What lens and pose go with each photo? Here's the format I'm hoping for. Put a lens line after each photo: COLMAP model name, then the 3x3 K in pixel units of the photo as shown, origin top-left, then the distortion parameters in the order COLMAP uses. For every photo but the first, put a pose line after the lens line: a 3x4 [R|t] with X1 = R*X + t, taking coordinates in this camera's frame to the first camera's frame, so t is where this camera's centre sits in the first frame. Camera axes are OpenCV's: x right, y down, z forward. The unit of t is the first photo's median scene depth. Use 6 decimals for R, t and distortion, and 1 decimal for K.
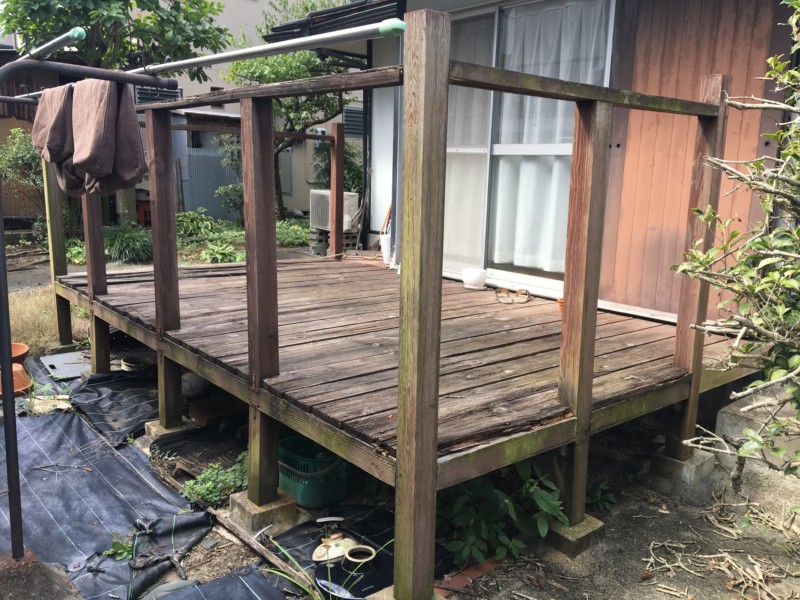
lens RADIAL K [[675.7, 0, 398.3], [0, 675.7, 304.2], [0, 0, 1]] dist [0.061127, -0.080126]
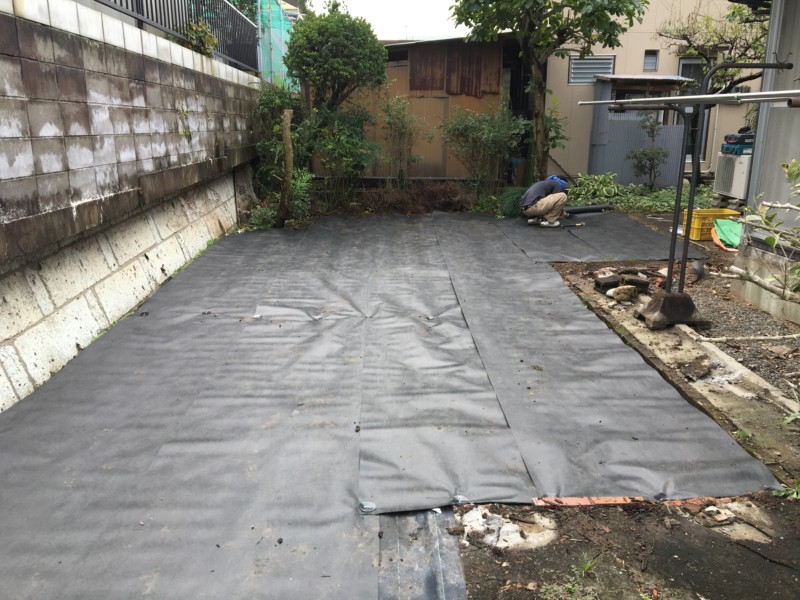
lens RADIAL K [[675.7, 0, 398.3], [0, 675.7, 304.2], [0, 0, 1]] dist [0.061127, -0.080126]
pose [[0.787108, 0.125393, -0.603935, 0.153685], [-0.095312, 0.992084, 0.081762, 0.005428], [0.609407, -0.006794, 0.792829, -0.022446]]
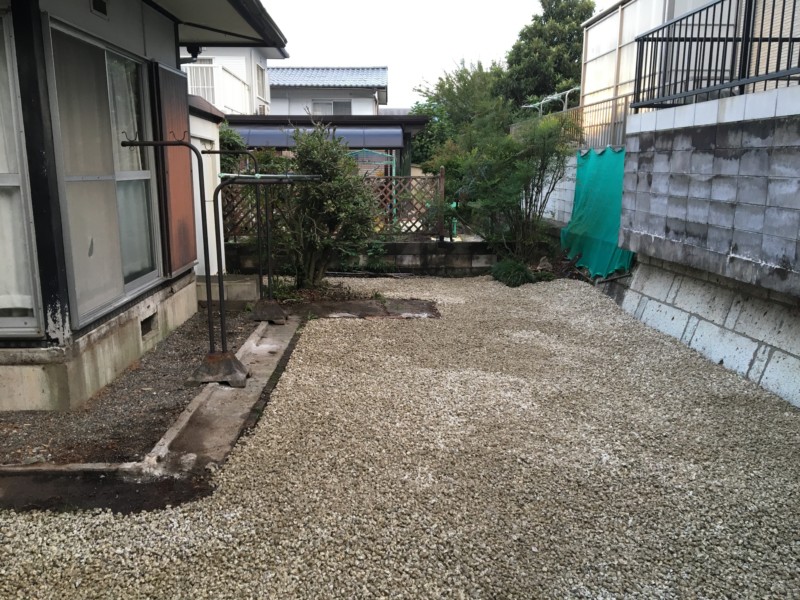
lens RADIAL K [[675.7, 0, 398.3], [0, 675.7, 304.2], [0, 0, 1]] dist [0.061127, -0.080126]
pose [[-0.787074, -0.158768, 0.596076, -0.584489], [0.094423, 0.923913, 0.370769, -0.262033], [-0.609589, 0.348106, -0.712197, 1.027209]]
